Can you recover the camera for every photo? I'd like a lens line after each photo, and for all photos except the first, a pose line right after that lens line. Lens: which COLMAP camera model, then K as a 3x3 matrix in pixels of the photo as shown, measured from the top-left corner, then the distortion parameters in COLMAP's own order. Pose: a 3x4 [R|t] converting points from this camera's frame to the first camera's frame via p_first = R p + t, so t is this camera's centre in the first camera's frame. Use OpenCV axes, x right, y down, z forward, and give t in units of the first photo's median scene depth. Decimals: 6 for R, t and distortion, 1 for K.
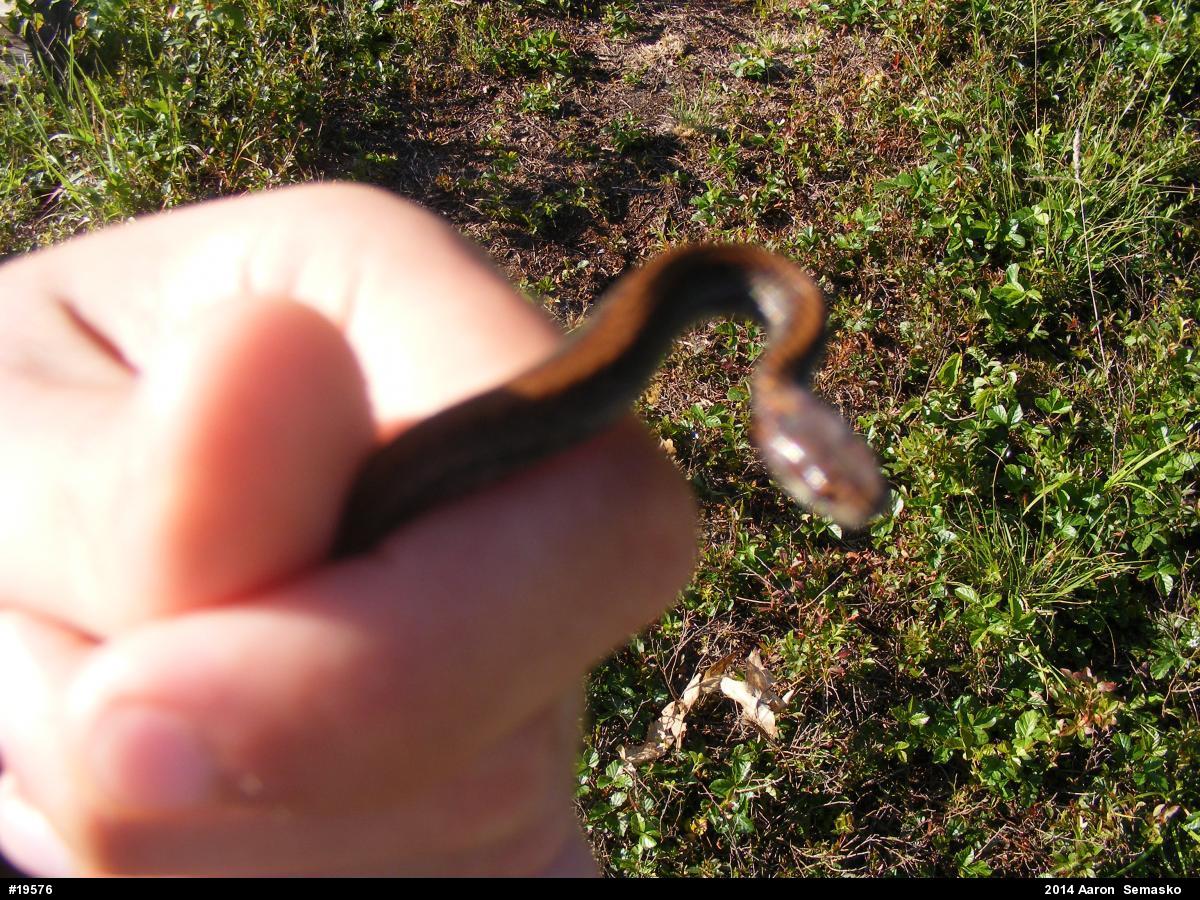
lens RADIAL K [[1378.6, 0, 600.0], [0, 1378.6, 450.0], [0, 0, 1]] dist [-0.215277, 0.205585]
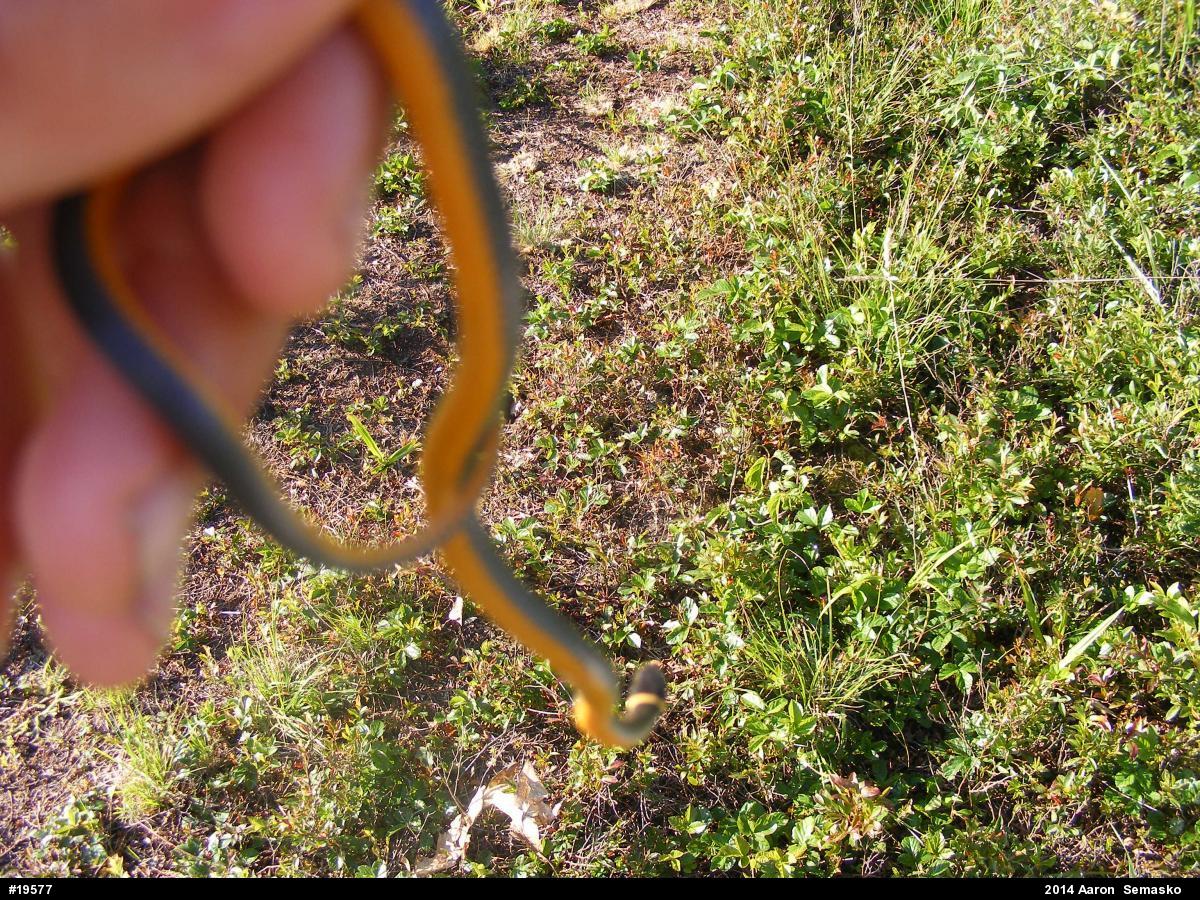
lens RADIAL K [[1378.6, 0, 600.0], [0, 1378.6, 450.0], [0, 0, 1]] dist [-0.215277, 0.205585]
pose [[0.998988, -0.037536, -0.024780, 0.159454], [0.035692, 0.996830, -0.071100, -0.008401], [0.027370, 0.070143, 0.997161, -0.016662]]
